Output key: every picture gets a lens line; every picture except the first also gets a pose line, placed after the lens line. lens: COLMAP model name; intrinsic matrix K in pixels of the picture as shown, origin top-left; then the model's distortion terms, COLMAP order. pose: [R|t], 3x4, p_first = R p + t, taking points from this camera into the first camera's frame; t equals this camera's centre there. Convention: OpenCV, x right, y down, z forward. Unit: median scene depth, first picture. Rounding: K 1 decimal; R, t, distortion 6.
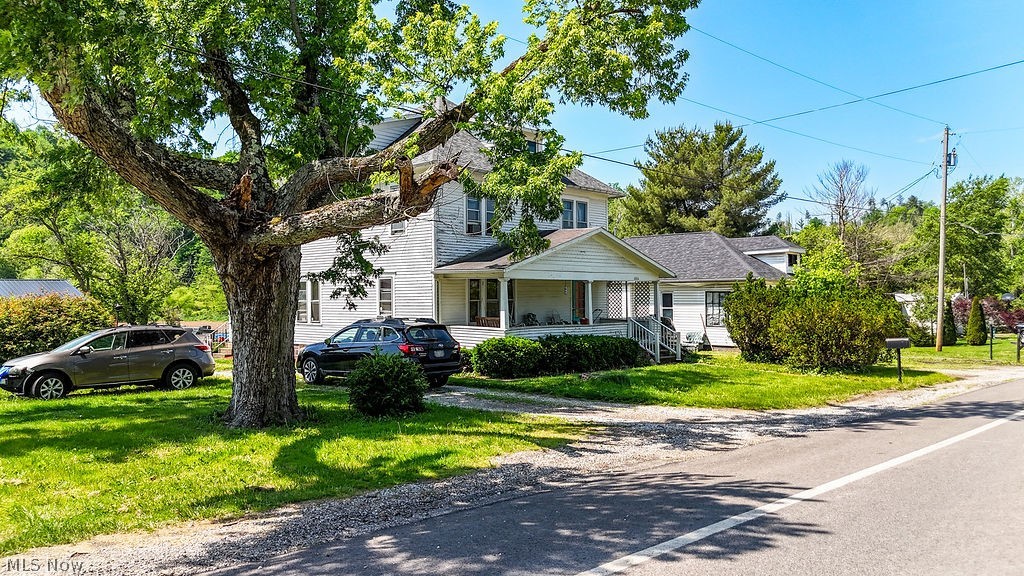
lens RADIAL K [[767.1, 0, 512.0], [0, 767.1, 288.0], [0, 0, 1]] dist [0.027746, -0.000102]
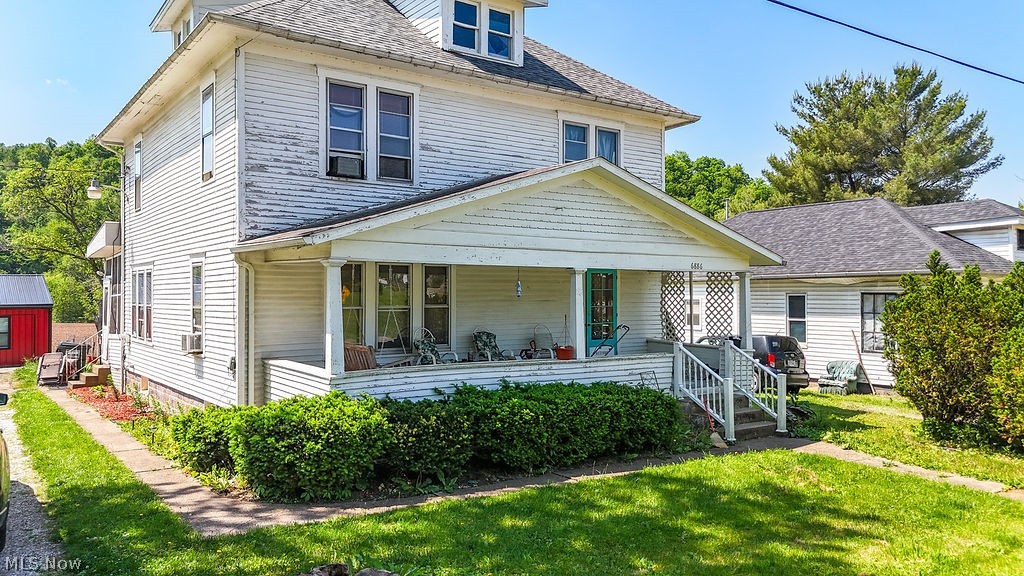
lens RADIAL K [[759.2, 0, 512.0], [0, 759.2, 288.0], [0, 0, 1]] dist [0.019505, -0.002895]
pose [[0.976474, 0.005826, -0.215557, 0.113495], [-0.005844, 0.999983, 0.000555, 0.001901], [0.215556, 0.000718, 0.976491, 0.361409]]
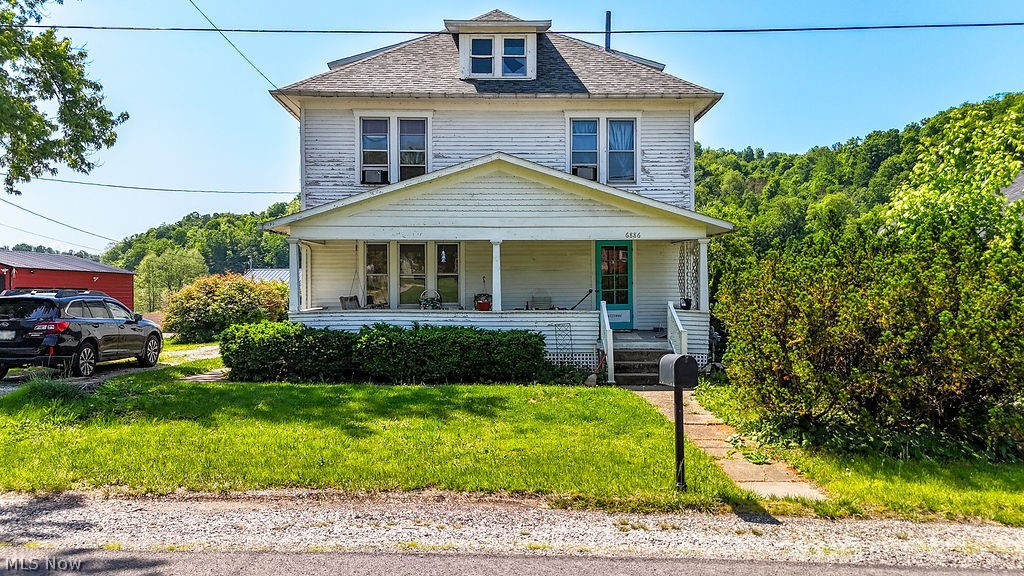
lens RADIAL K [[767.1, 0, 512.0], [0, 767.1, 288.0], [0, 0, 1]] dist [0.027746, -0.000102]
pose [[0.681154, 0.000475, -0.732140, 0.392013], [0.004201, 0.999981, 0.004557, 0.018234], [0.732128, -0.006180, 0.681139, 0.406035]]
